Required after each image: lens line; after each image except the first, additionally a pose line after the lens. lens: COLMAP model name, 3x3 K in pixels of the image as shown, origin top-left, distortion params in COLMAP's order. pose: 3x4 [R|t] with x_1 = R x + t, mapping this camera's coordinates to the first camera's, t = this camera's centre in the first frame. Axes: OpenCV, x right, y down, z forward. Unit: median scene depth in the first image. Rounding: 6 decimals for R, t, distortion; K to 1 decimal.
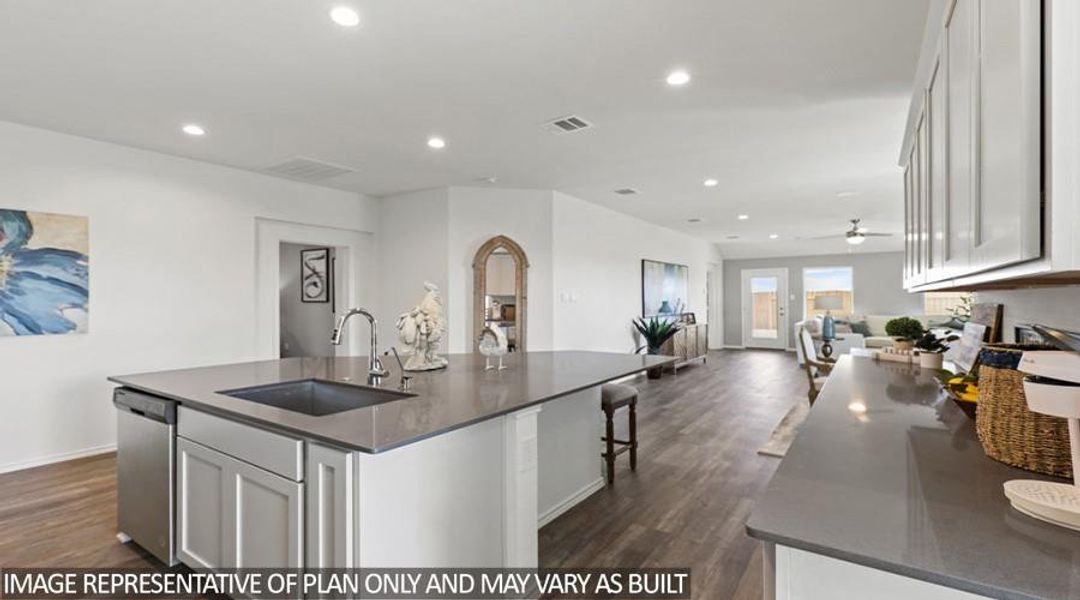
lens RADIAL K [[491.0, 0, 542.5], [0, 491.0, 296.9], [0, 0, 1]] dist [-0.001091, -0.000286]
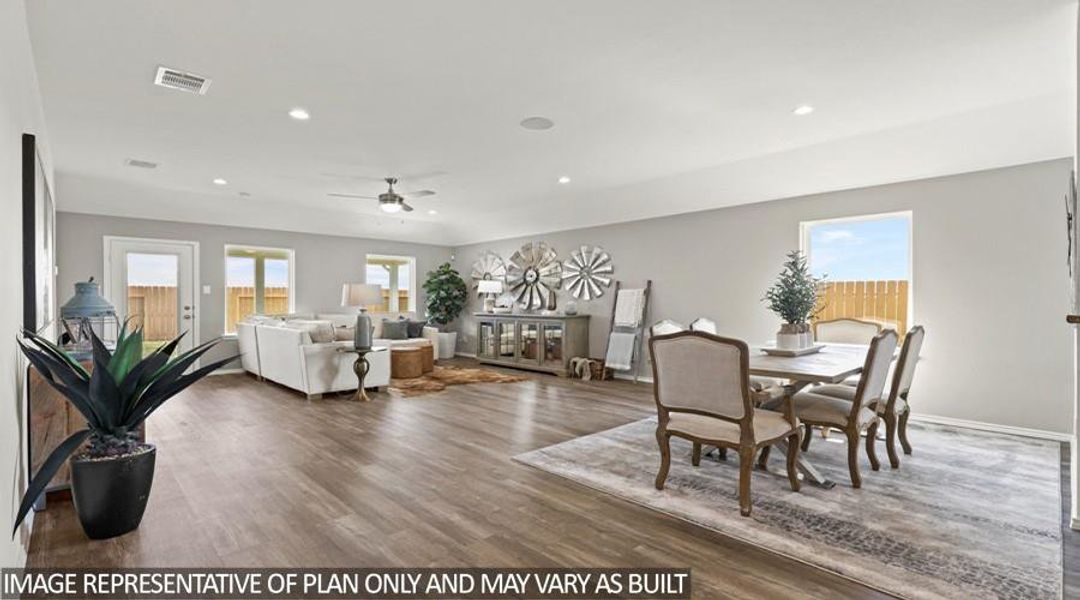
lens RADIAL K [[491.0, 0, 541.3], [0, 491.0, 306.7], [0, 0, 1]] dist [-0.001091, -0.000286]
pose [[0.217393, -0.006618, 0.976062, -0.024243], [-0.007678, 0.999934, 0.008490, 0.048647], [-0.976054, -0.009340, 0.217328, 1.547142]]
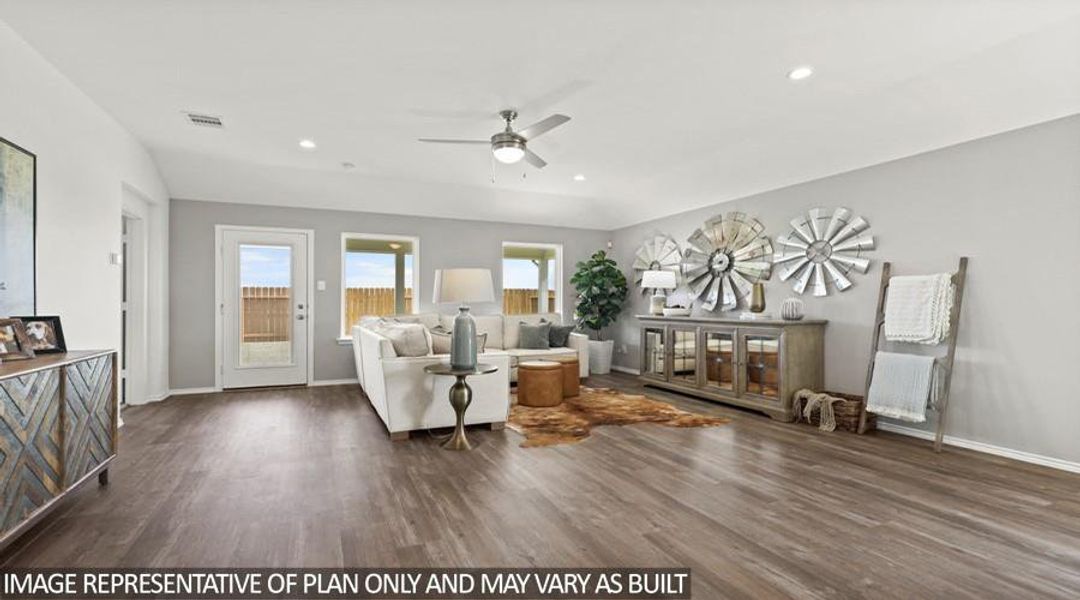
lens RADIAL K [[491.0, 0, 539.5], [0, 491.0, 305.5], [0, 0, 1]] dist [-0.001091, -0.000286]
pose [[0.526801, 0.002774, 0.849984, 0.618573], [-0.009128, 0.999955, 0.002393, 0.066513], [-0.849940, -0.009019, 0.526803, 1.775604]]
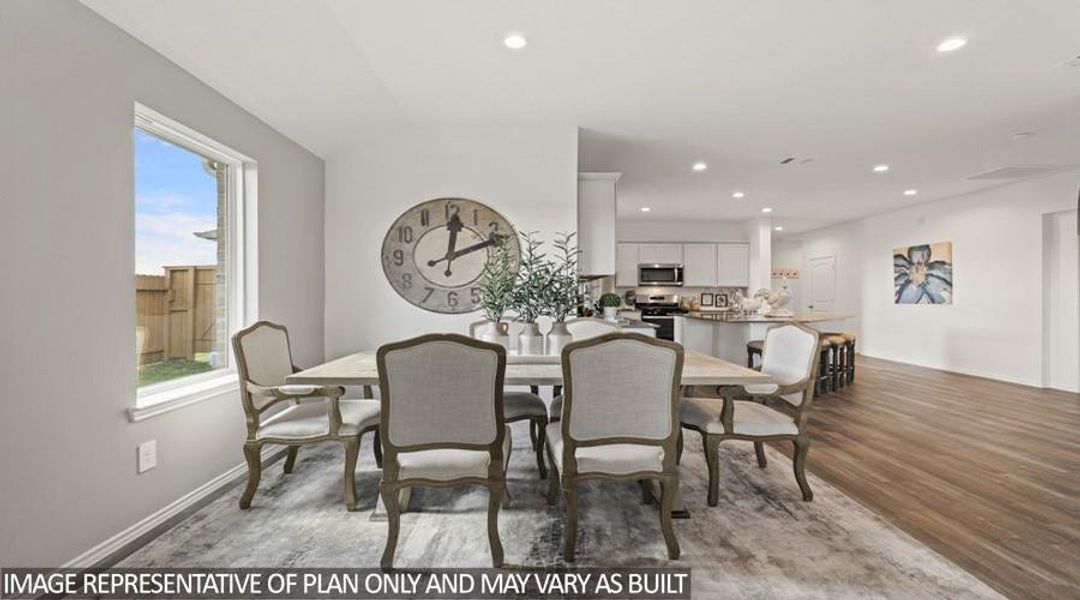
lens RADIAL K [[491.0, 0, 540.0], [0, 491.0, 295.1], [0, 0, 1]] dist [-0.001091, -0.000286]
pose [[-0.824087, 0.000283, -0.566464, 1.620343], [0.004323, 0.999974, -0.005789, 0.050415], [0.566447, -0.007220, -0.824066, 1.926615]]
